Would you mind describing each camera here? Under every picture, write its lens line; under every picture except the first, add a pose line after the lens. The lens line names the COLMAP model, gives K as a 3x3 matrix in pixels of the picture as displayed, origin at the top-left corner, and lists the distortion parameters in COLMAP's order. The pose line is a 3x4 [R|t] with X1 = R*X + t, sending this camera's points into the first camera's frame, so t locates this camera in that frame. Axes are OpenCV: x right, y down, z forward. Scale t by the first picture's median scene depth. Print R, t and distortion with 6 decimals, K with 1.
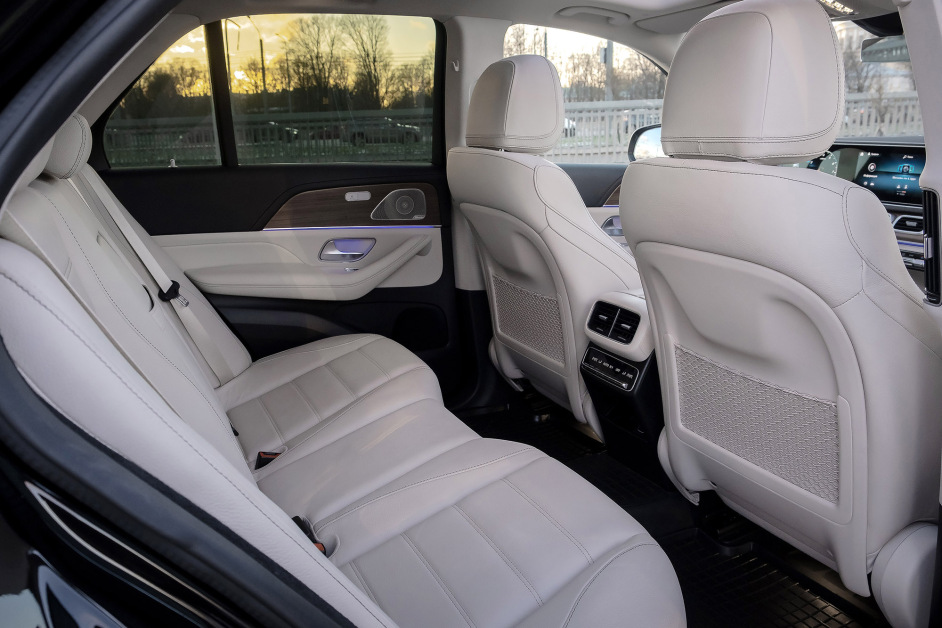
lens RADIAL K [[747.7, 0, 471.0], [0, 747.7, 314.0], [0, 0, 1]] dist [0.006528, 0.000934]
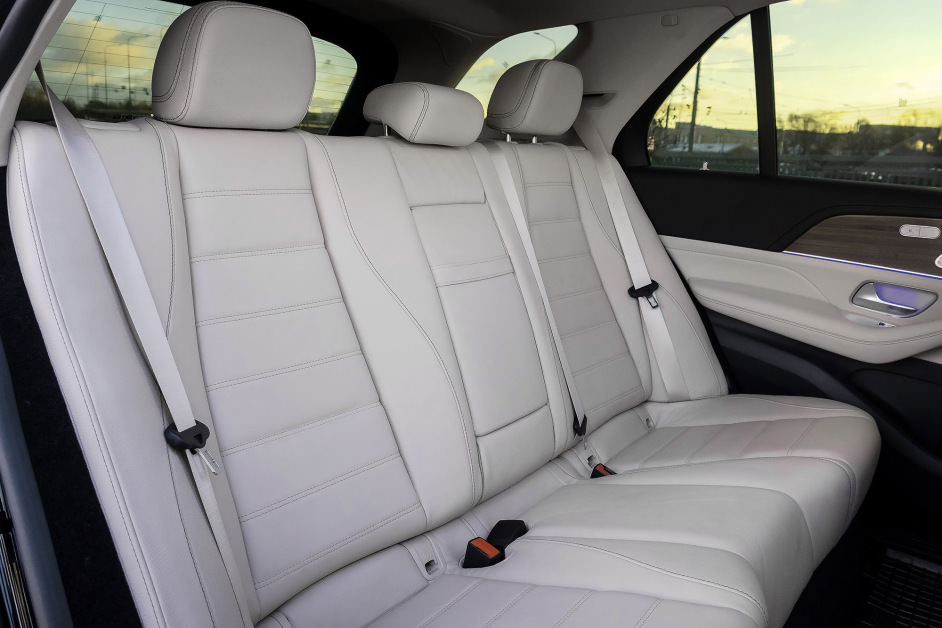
lens RADIAL K [[747.7, 0, 471.0], [0, 747.7, 314.0], [0, 0, 1]] dist [0.006528, 0.000934]
pose [[0.466873, 0.229058, -0.854144, 0.310890], [-0.276211, 0.955321, 0.105215, -0.036760], [0.840081, 0.186802, 0.509282, 0.280523]]
